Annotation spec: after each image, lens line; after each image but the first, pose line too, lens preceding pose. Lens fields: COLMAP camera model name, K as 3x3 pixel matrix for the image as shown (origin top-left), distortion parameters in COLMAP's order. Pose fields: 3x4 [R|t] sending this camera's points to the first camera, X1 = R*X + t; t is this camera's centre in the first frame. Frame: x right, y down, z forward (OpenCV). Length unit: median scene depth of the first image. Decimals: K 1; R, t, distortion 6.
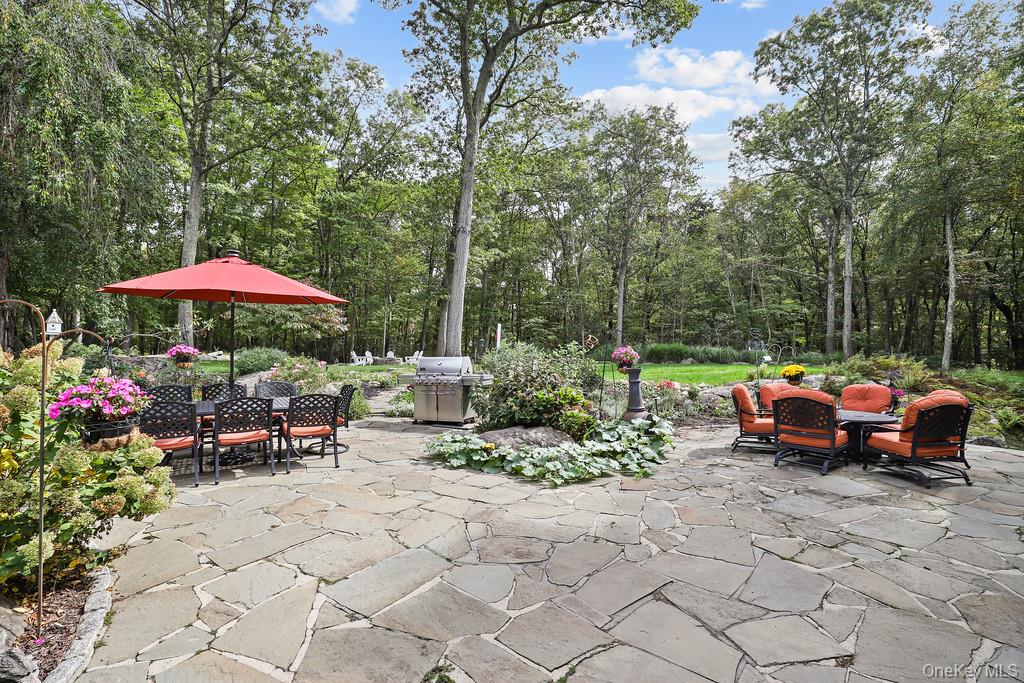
lens RADIAL K [[507.3, 0, 512.0], [0, 507.3, 341.5], [0, 0, 1]] dist [-0.002169, 0.001031]
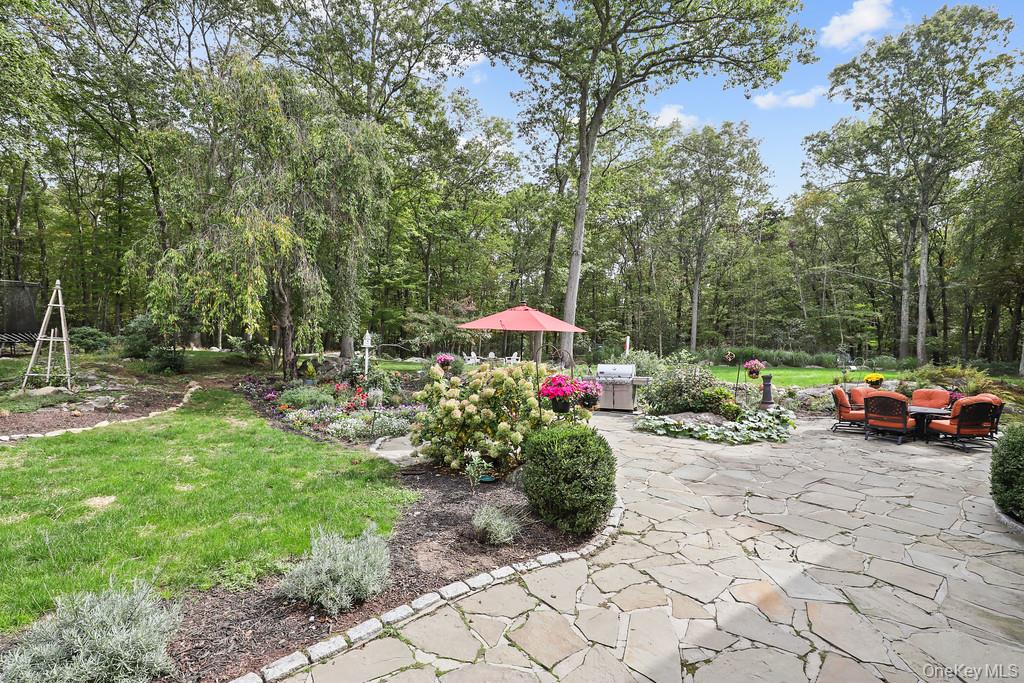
lens RADIAL K [[507.3, 0, 512.0], [0, 507.3, 341.5], [0, 0, 1]] dist [-0.002169, 0.001031]
pose [[0.995188, 0.009069, -0.097565, -0.082960], [-0.008536, 0.999946, 0.005878, -0.011622], [0.097613, -0.005017, 0.995212, -0.131645]]
